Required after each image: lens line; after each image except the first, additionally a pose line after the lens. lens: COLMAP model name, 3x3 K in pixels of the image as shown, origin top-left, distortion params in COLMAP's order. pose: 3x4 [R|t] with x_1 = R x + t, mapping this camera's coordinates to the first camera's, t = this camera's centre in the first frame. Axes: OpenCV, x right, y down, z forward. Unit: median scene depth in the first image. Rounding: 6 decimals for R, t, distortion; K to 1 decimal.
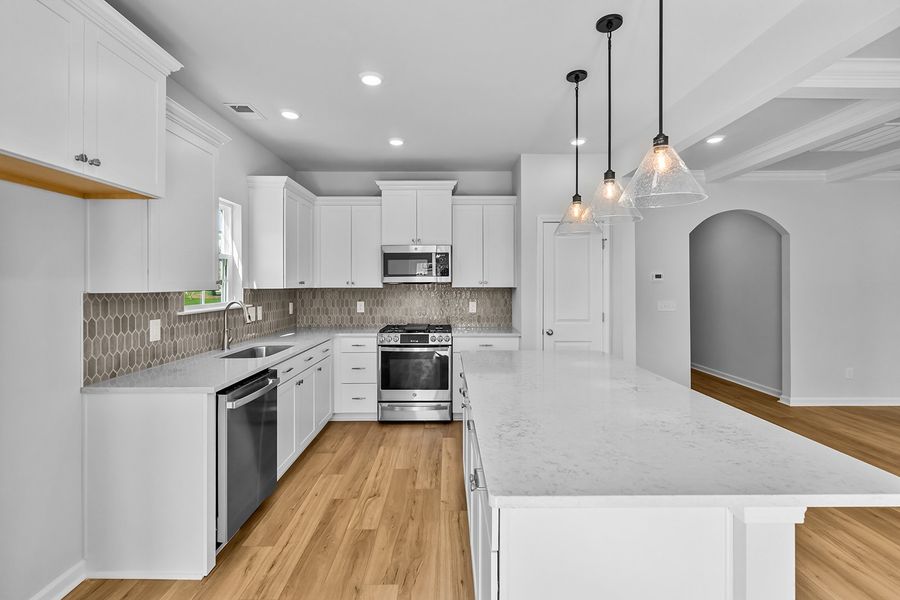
lens RADIAL K [[411.5, 0, 449.5], [0, 411.5, 286.8], [0, 0, 1]] dist [-0.000187, 0.000239]
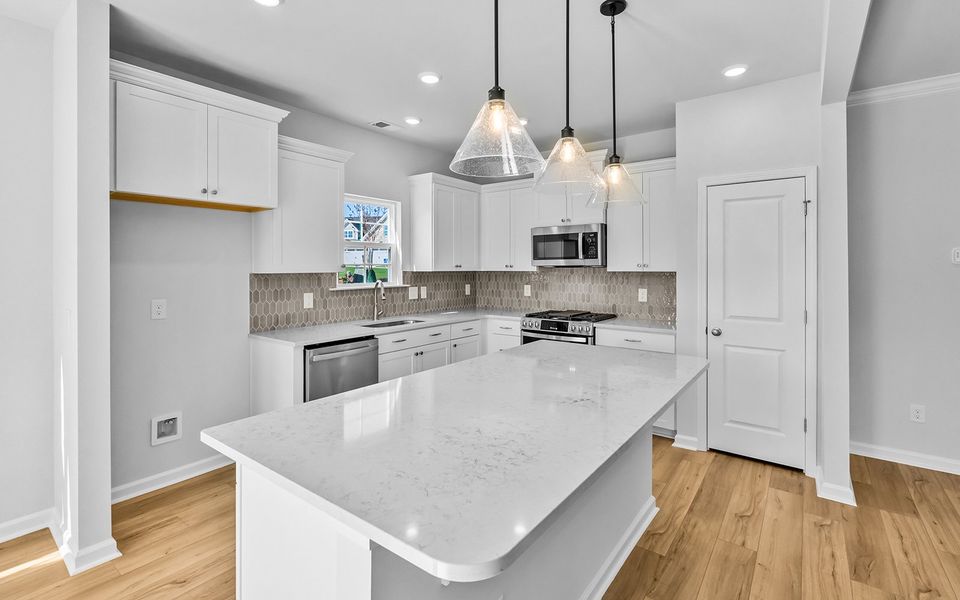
lens RADIAL K [[437.1, 0, 477.0], [0, 437.1, 270.0], [0, 0, 1]] dist [0.000208, 0.000317]
pose [[0.793623, 0.004264, -0.608394, 0.450191], [-0.004685, 0.999989, 0.000896, -0.001381], [0.608391, 0.002139, 0.793634, 0.120156]]
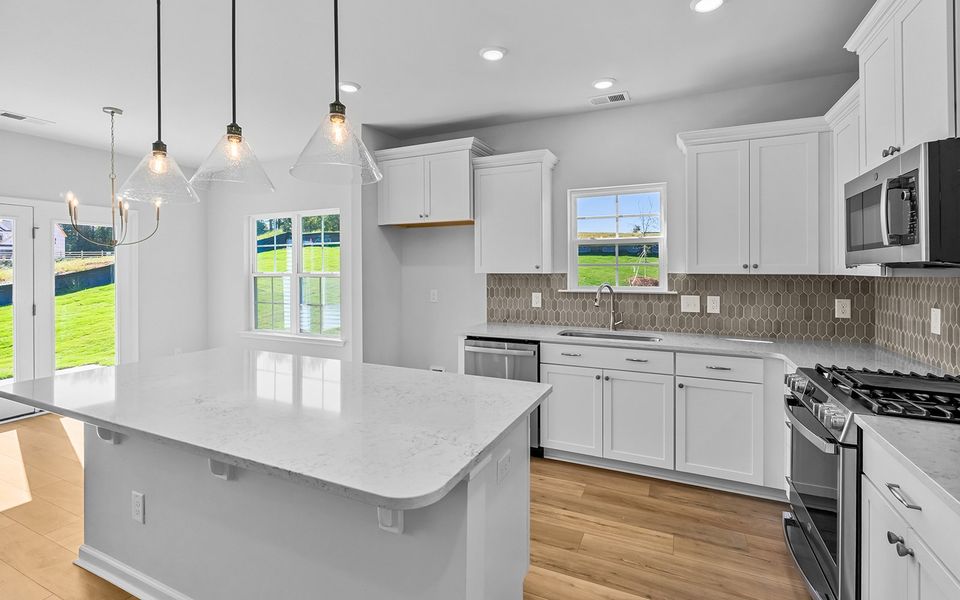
lens RADIAL K [[437.1, 0, 477.0], [0, 437.1, 270.0], [0, 0, 1]] dist [0.000208, 0.000317]
pose [[-0.425582, 0.003606, -0.904913, 0.553582], [-0.004691, 0.999970, 0.006191, -0.006888], [0.904908, 0.006880, -0.425552, 1.034598]]
